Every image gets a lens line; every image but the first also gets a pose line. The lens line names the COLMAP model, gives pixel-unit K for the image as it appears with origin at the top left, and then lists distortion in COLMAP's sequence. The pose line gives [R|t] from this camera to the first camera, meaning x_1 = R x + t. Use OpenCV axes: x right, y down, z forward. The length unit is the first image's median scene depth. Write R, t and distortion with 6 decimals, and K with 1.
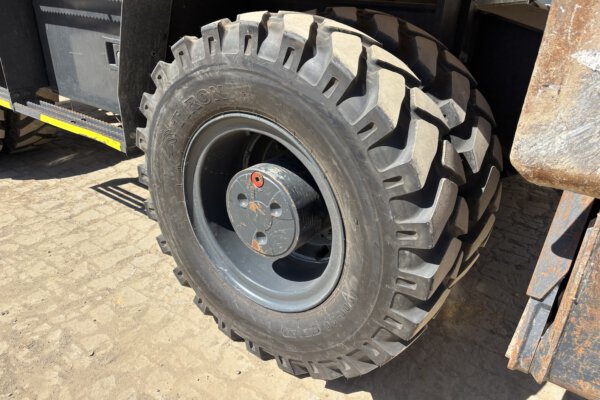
lens RADIAL K [[453.2, 0, 302.0], [0, 453.2, 199.3], [0, 0, 1]] dist [0.040543, -0.048143]
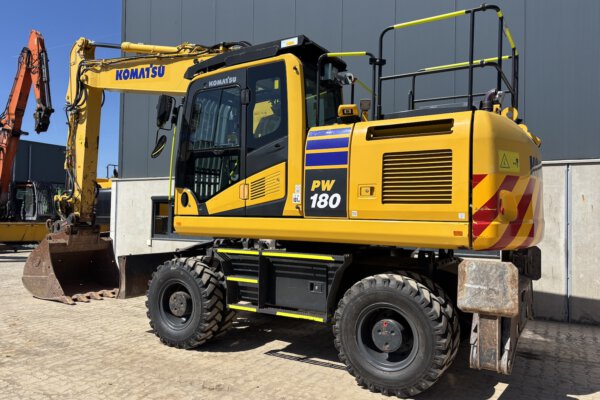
lens RADIAL K [[453.2, 0, 299.4], [0, 453.2, 199.7], [0, 0, 1]] dist [0.040543, -0.048143]
pose [[0.995667, -0.016234, 0.091565, -0.994769], [0.057206, 0.883221, -0.465454, 0.651602], [-0.073316, 0.468675, 0.880323, -2.224702]]
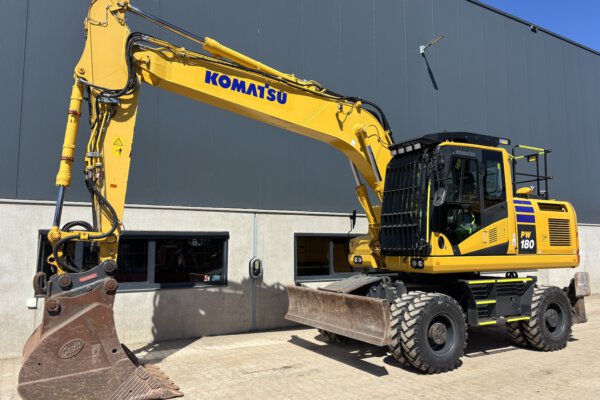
lens RADIAL K [[453.2, 0, 298.0], [0, 453.2, 197.7], [0, 0, 1]] dist [0.040543, -0.048143]
pose [[0.398927, 0.071842, 0.914164, -7.029824], [0.421569, 0.870958, -0.252412, -1.236965], [-0.814332, 0.486077, 0.317163, 1.091048]]
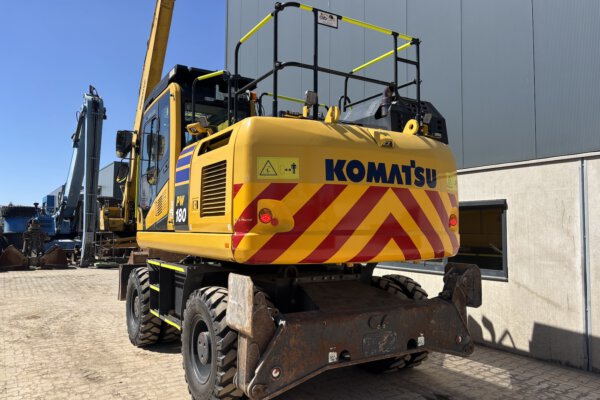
lens RADIAL K [[453.2, 0, 298.3], [0, 453.2, 199.4], [0, 0, 1]] dist [0.040543, -0.048143]
pose [[0.926395, -0.054133, -0.372642, 1.816486], [-0.142180, 0.866072, -0.479275, 0.580472], [0.348680, 0.496980, 0.794628, -1.852062]]
